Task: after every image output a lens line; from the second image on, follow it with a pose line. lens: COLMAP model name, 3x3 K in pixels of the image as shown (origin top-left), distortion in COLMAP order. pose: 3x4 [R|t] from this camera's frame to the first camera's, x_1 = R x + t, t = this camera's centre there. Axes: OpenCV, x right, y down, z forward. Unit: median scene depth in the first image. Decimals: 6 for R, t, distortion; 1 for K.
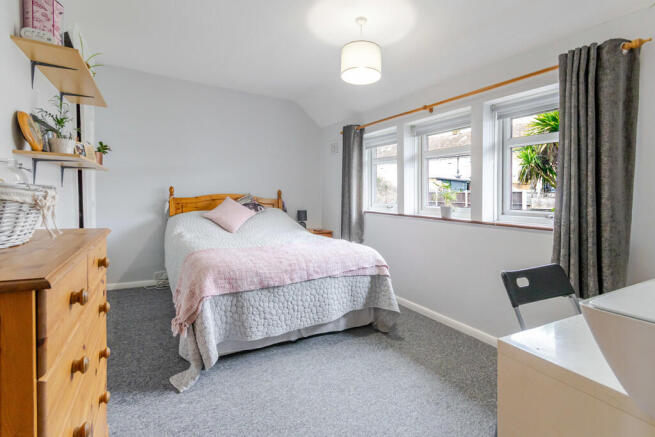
lens RADIAL K [[313.8, 0, 324.0], [0, 313.8, 207.4], [0, 0, 1]] dist [0.000652, 0.000537]
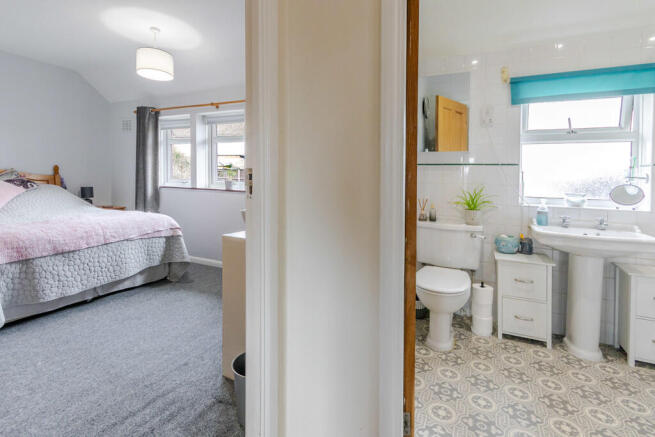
lens RADIAL K [[315.5, 0, 329.6], [0, 315.5, 177.4], [0, 0, 1]] dist [0.003919, 0.000302]
pose [[0.815699, -0.001898, 0.578473, -0.042355], [0.015333, 0.999714, -0.018341, 0.016027], [-0.578273, 0.023831, 0.815495, -0.388804]]
